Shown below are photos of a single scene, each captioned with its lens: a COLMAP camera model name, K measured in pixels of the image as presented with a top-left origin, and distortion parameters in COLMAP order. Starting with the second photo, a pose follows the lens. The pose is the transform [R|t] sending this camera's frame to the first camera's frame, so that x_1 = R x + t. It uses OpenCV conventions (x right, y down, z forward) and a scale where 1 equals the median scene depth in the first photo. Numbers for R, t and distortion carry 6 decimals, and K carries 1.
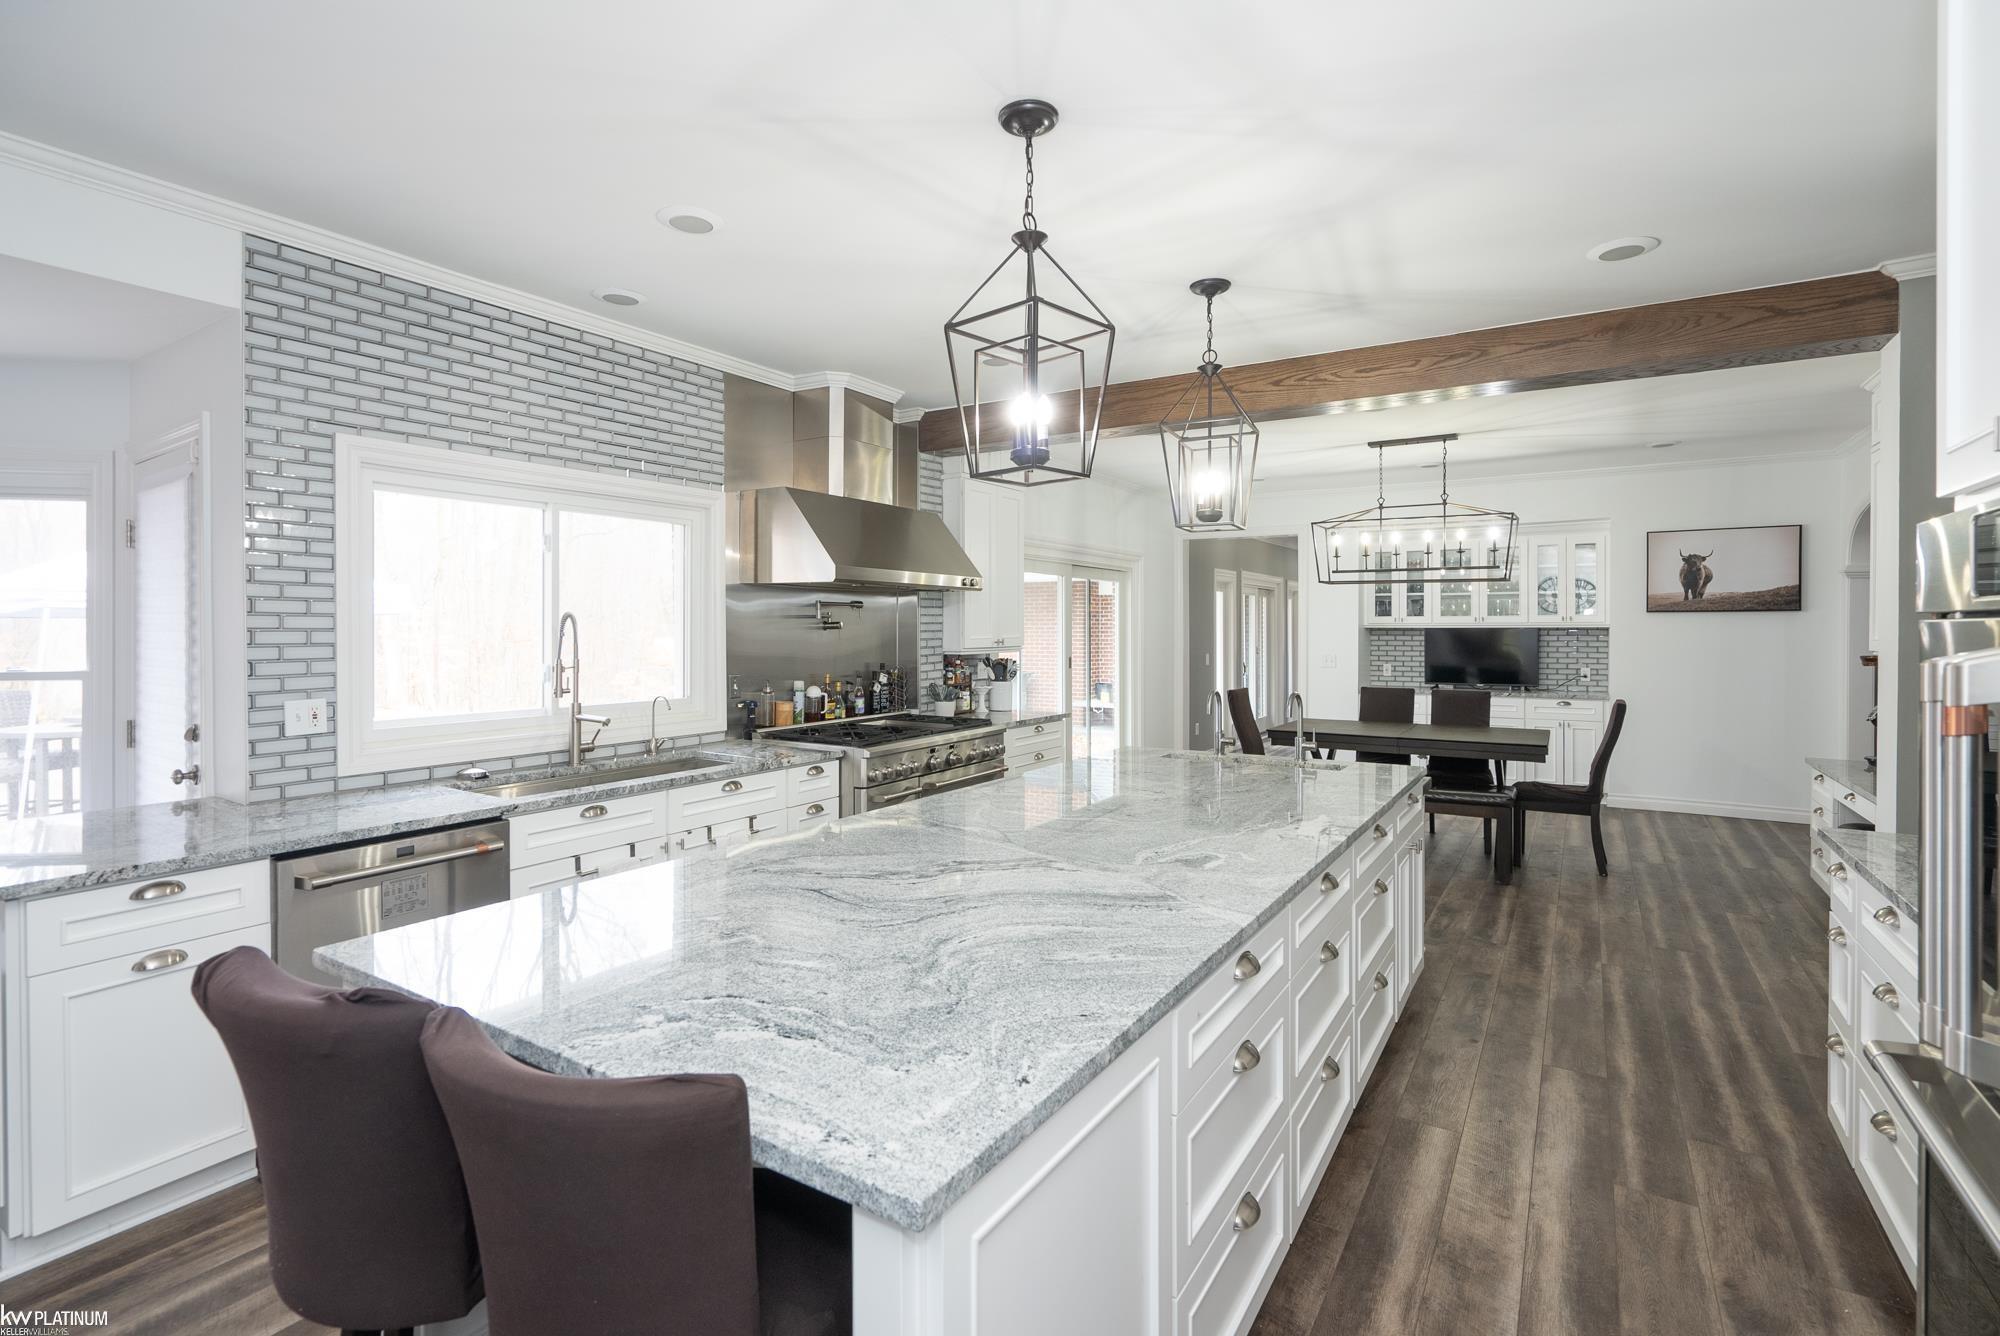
lens RADIAL K [[947.7, 0, 1008.9], [0, 947.7, 647.0], [0, 0, 1]] dist [0.052403, -0.000051]
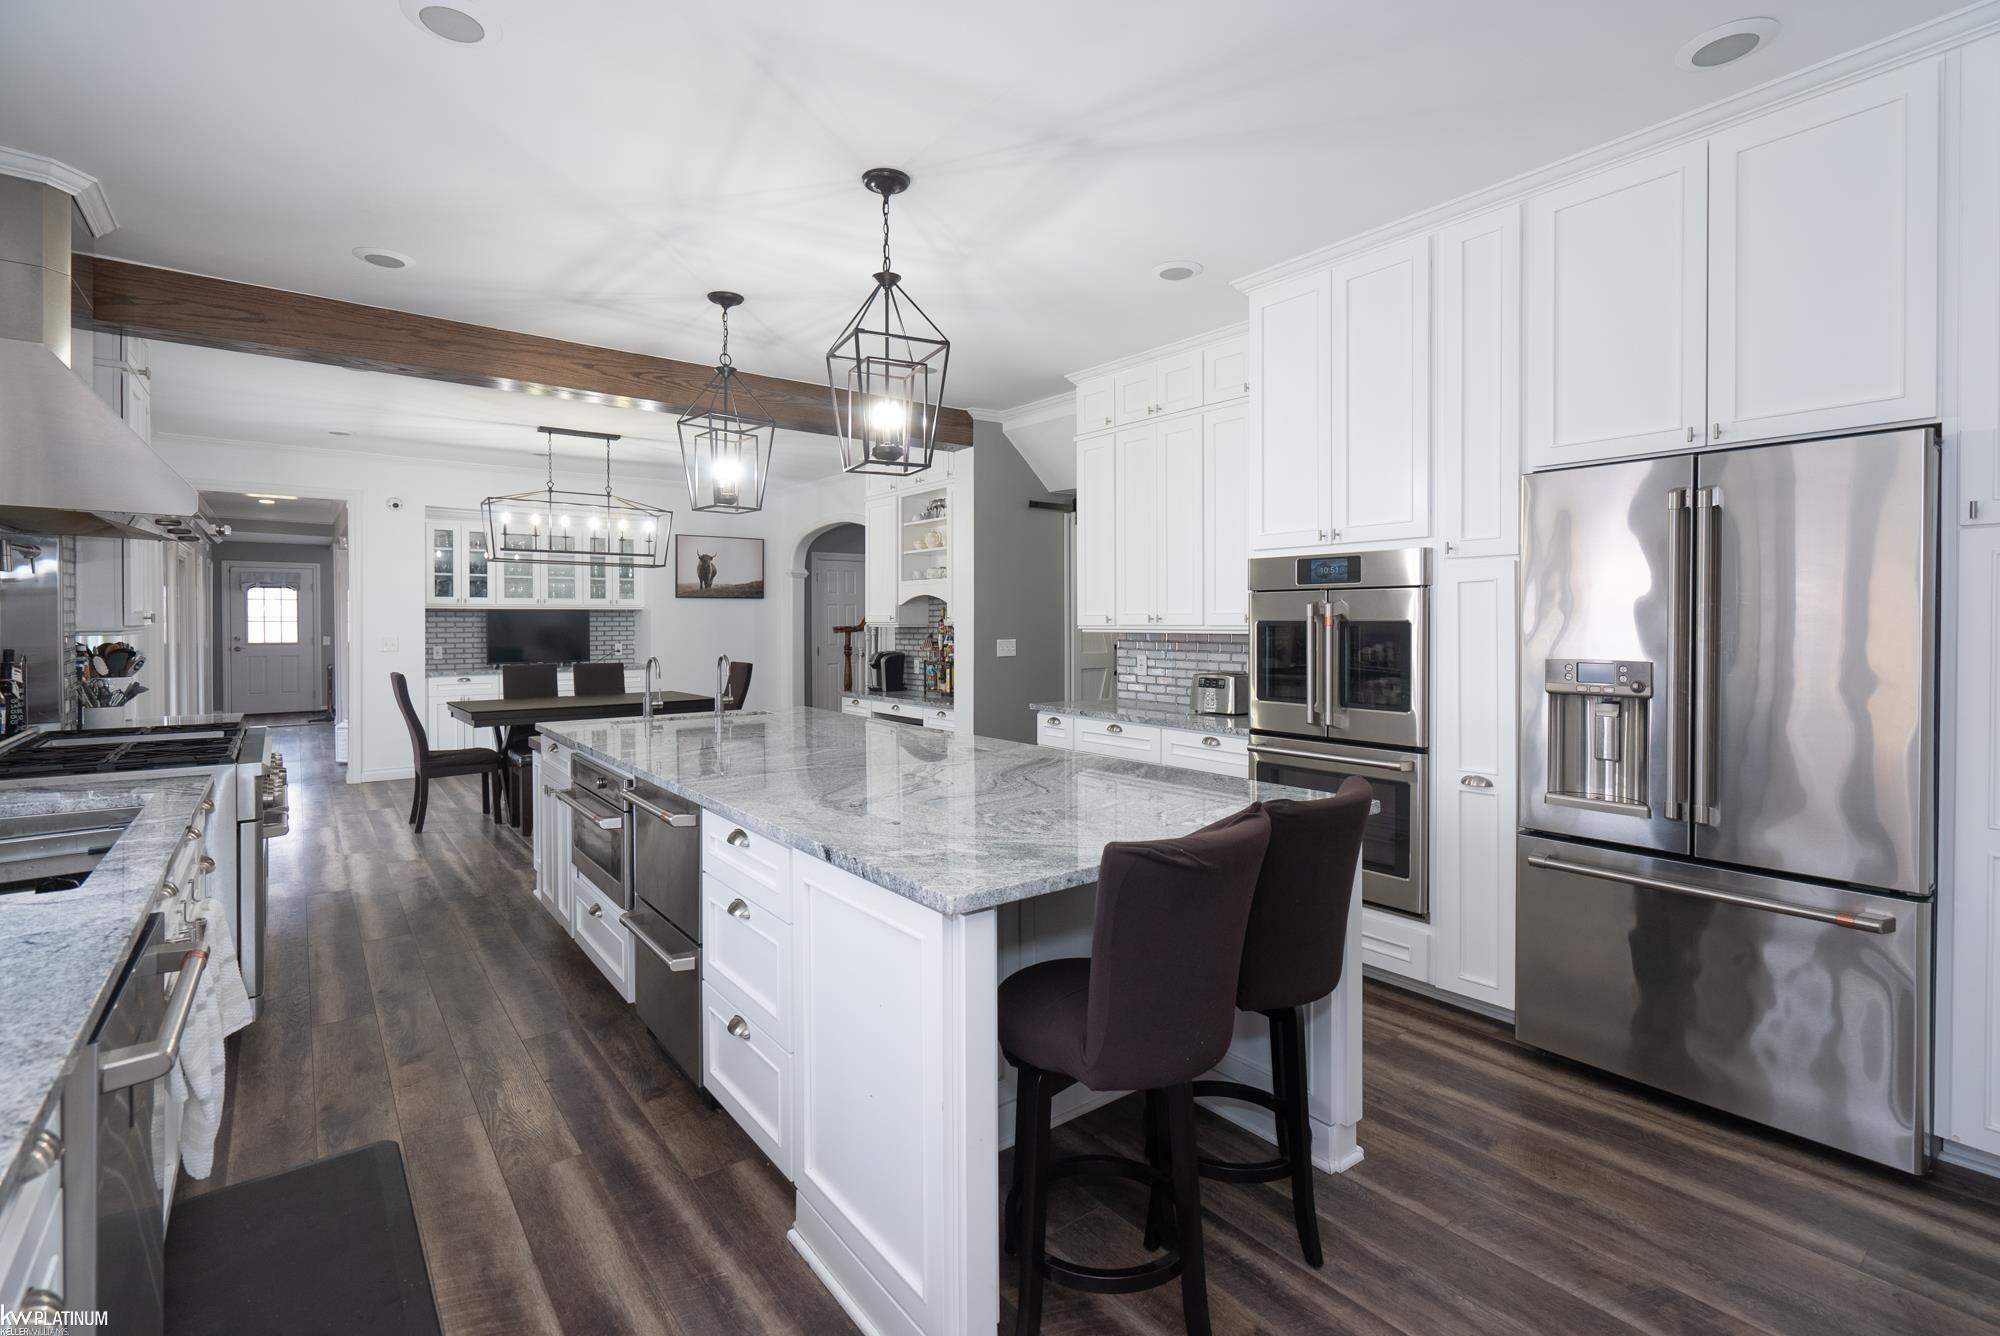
lens RADIAL K [[953.7, 0, 1006.4], [0, 953.7, 625.5], [0, 0, 1]] dist [-0.000357, -0.000020]
pose [[0.388533, -0.007089, 0.921407, -0.333762], [0.017539, 0.999846, 0.000297, 0.008089], [-0.921268, 0.016045, 0.388598, 0.123239]]
